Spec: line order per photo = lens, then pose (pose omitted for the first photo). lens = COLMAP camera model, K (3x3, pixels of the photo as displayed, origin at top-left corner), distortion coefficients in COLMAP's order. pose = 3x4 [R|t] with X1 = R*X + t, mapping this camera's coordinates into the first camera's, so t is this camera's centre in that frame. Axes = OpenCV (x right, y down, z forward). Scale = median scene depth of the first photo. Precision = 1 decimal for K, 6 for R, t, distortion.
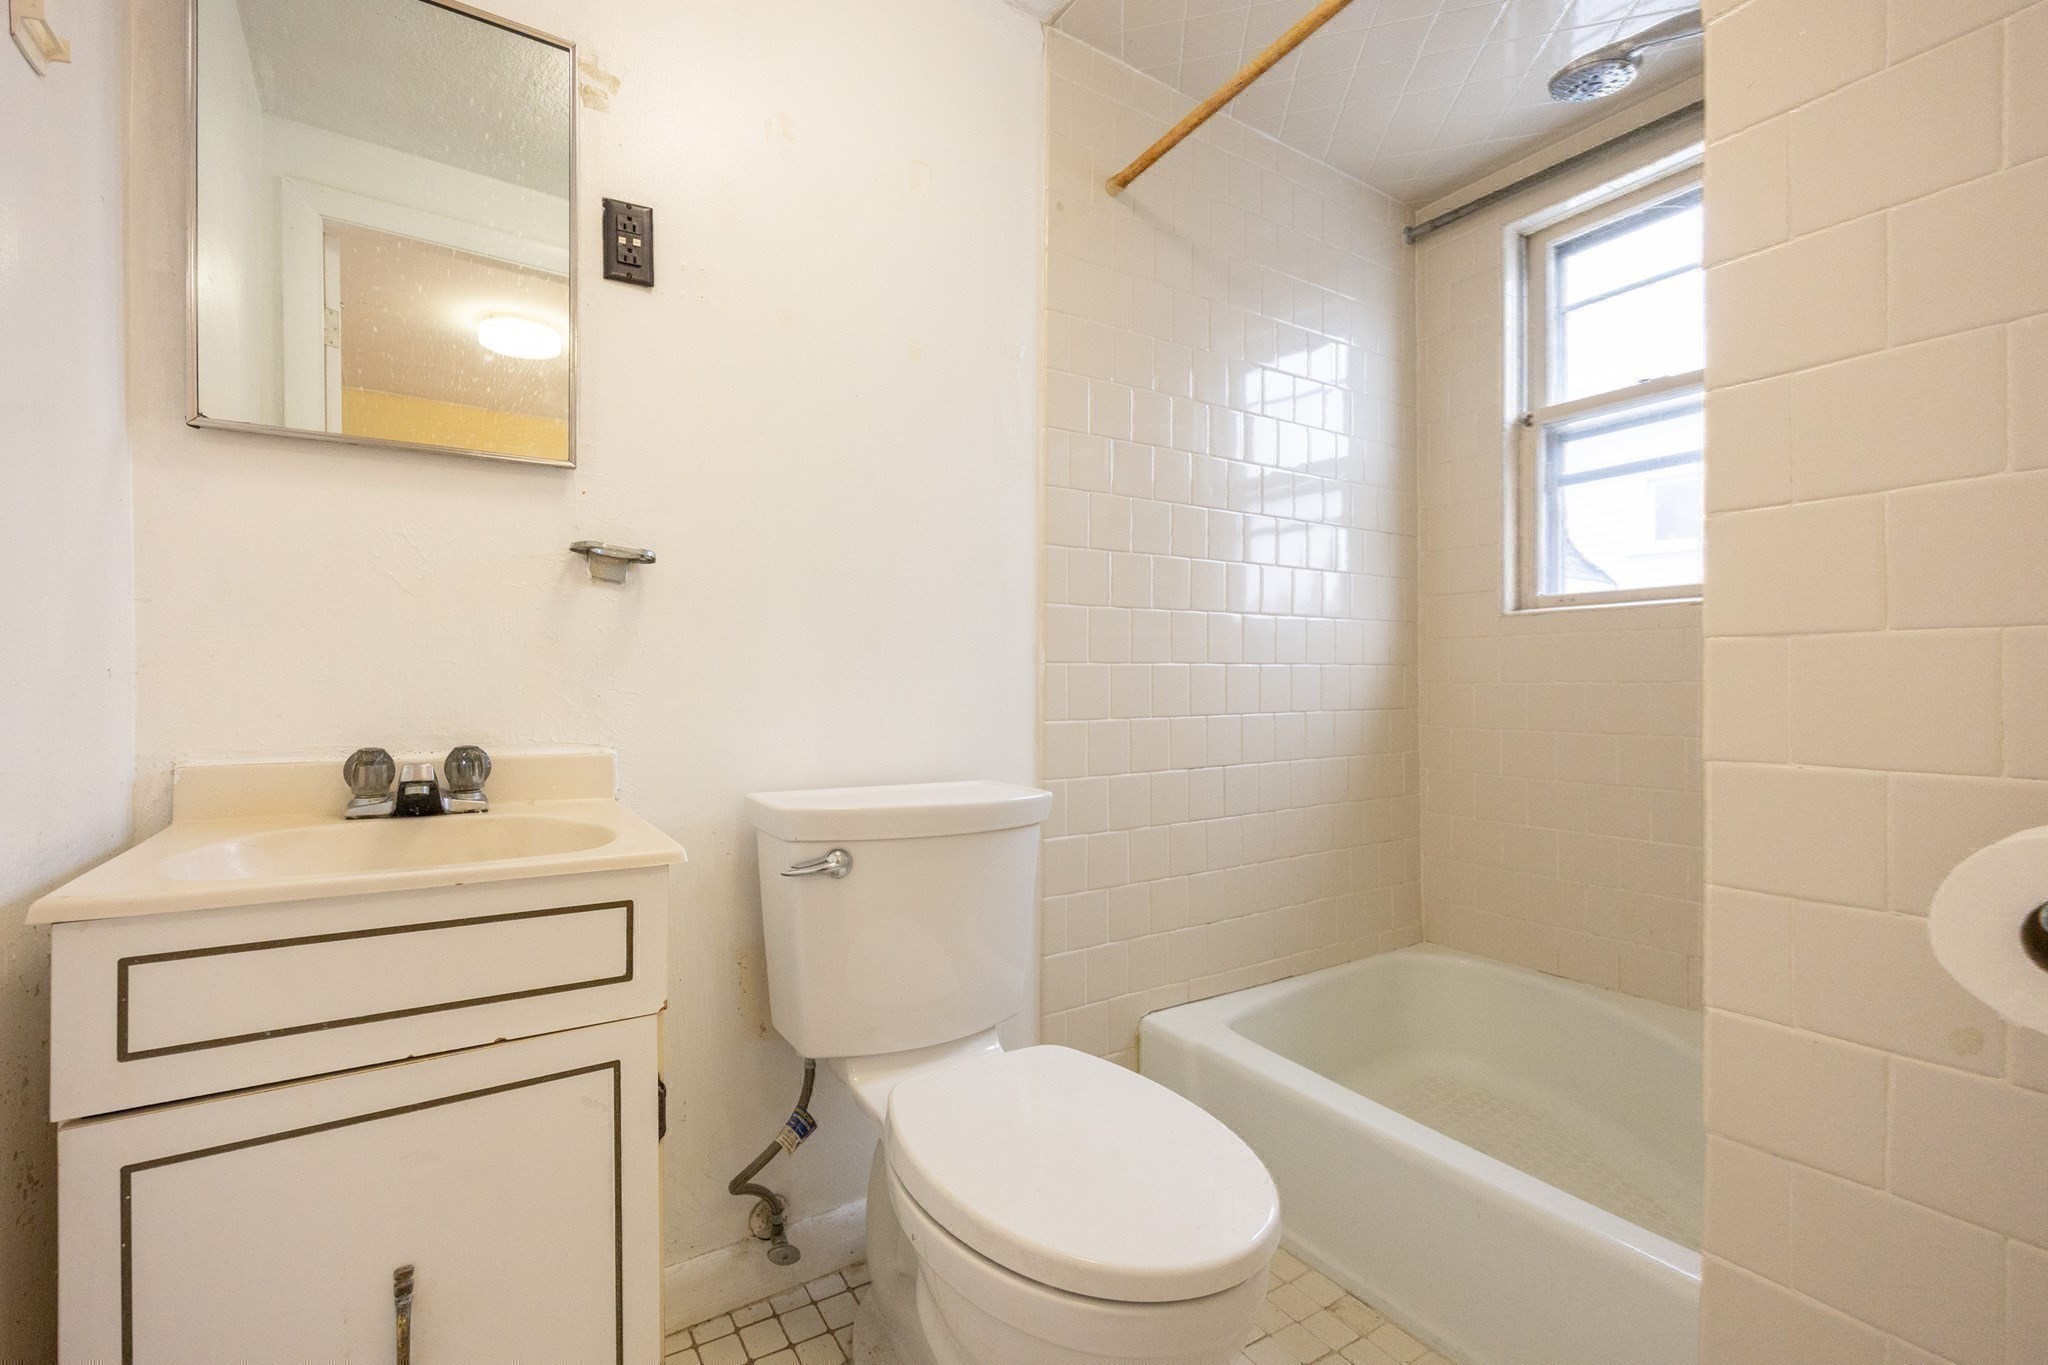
lens RADIAL K [[874.4, 0, 1024.0], [0, 874.4, 682.5], [0, 0, 1]] dist [0.000802, 0.000179]
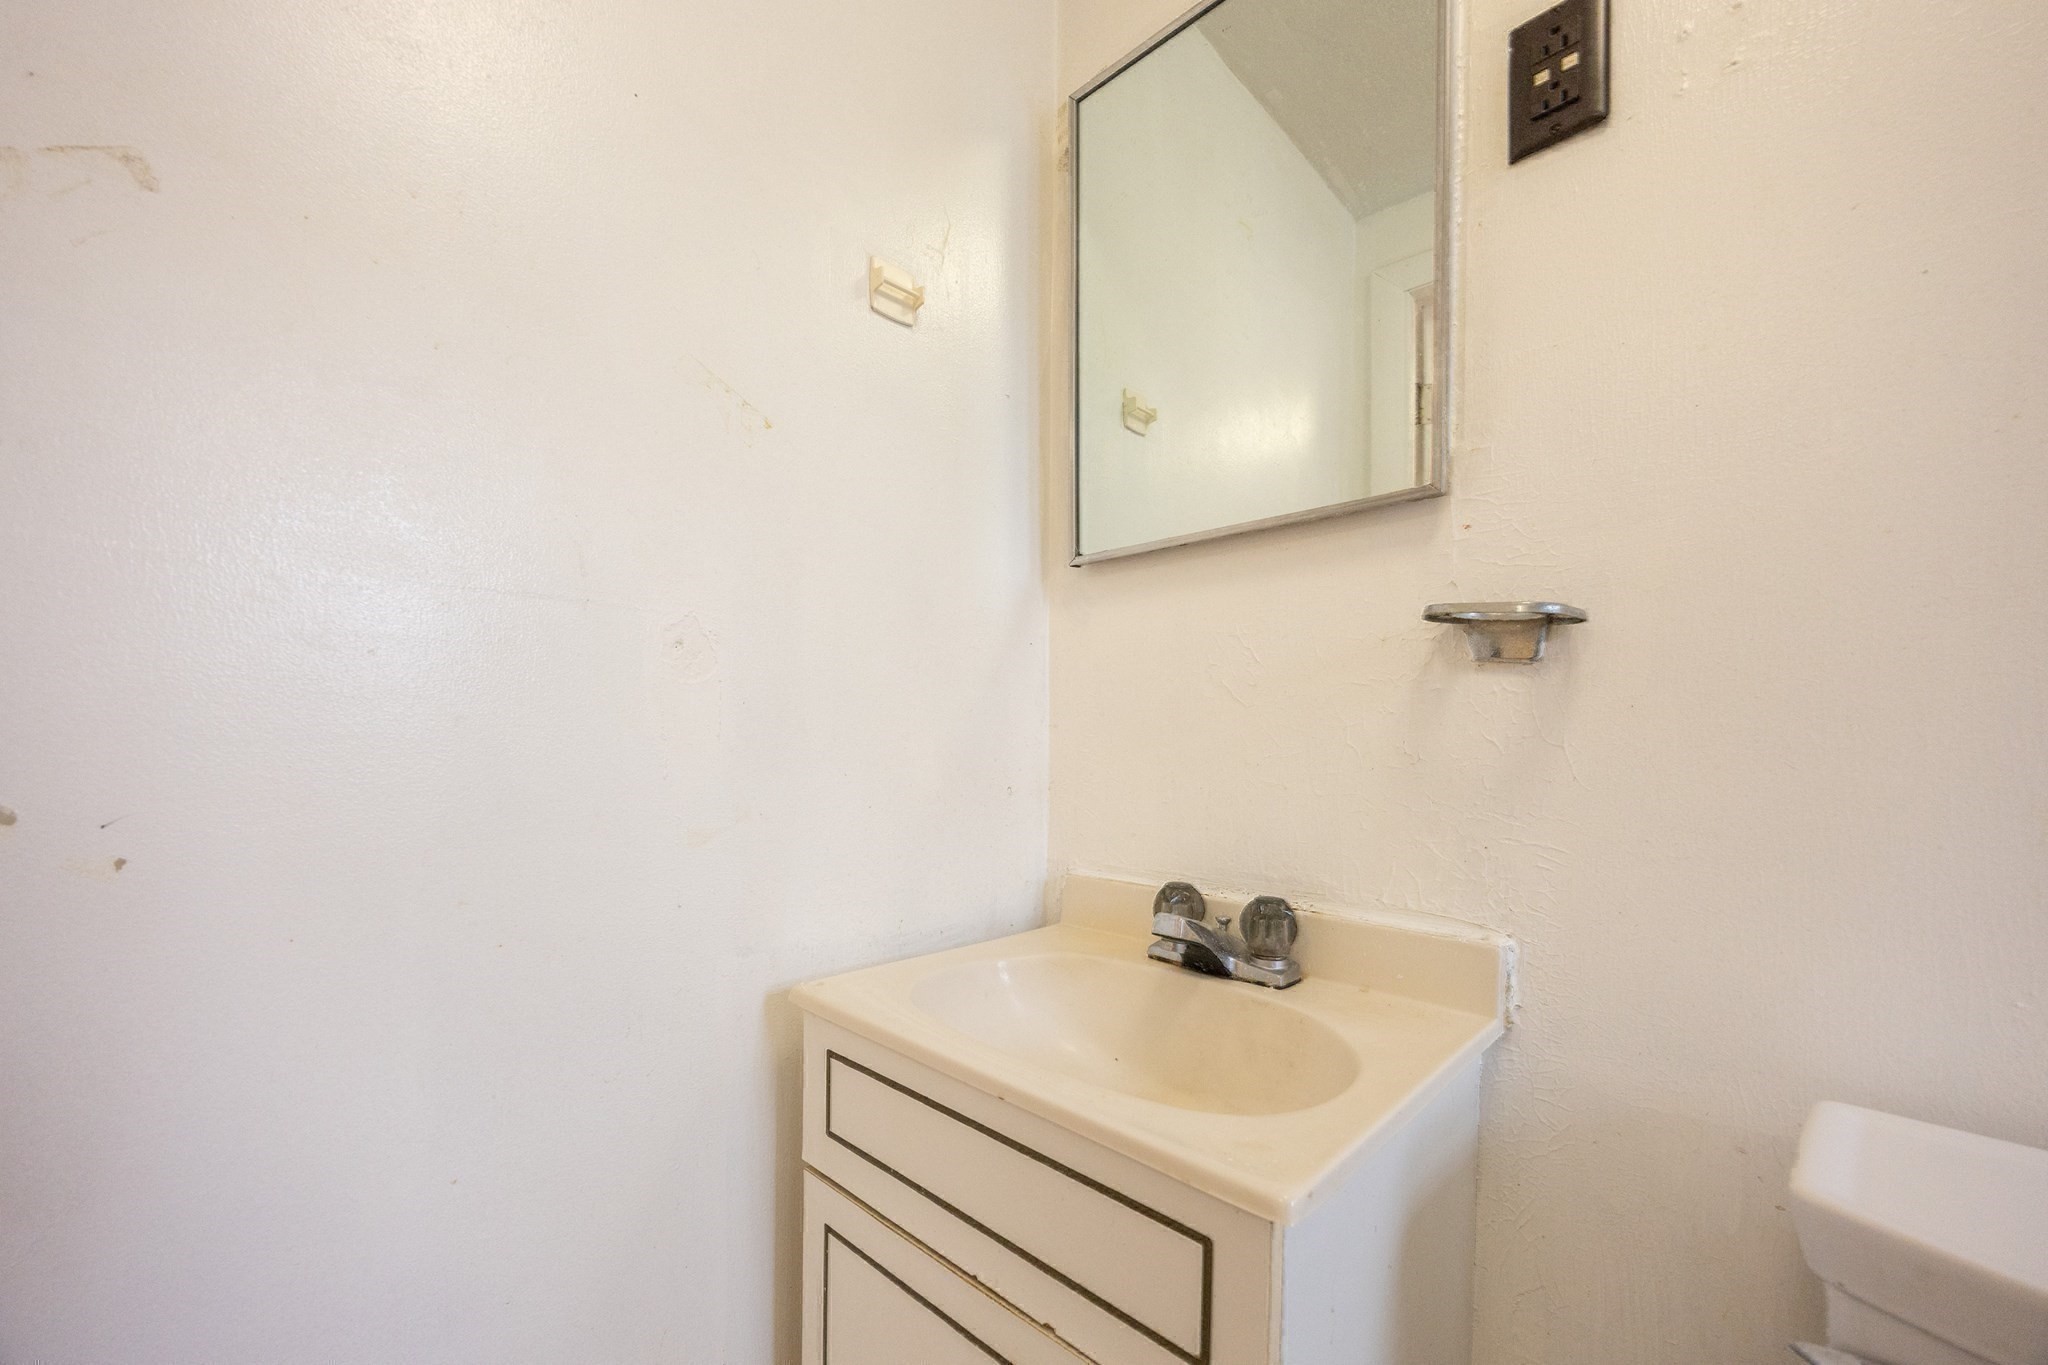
lens RADIAL K [[829.1, 0, 1024.1], [0, 829.1, 738.2], [0, 0, 1]] dist [0.001836, 0.000132]
pose [[0.122636, 0.015721, -0.992327, 0.061618], [-0.010816, 0.999836, 0.014503, -0.070579], [0.992393, 0.008955, 0.122786, 0.624026]]
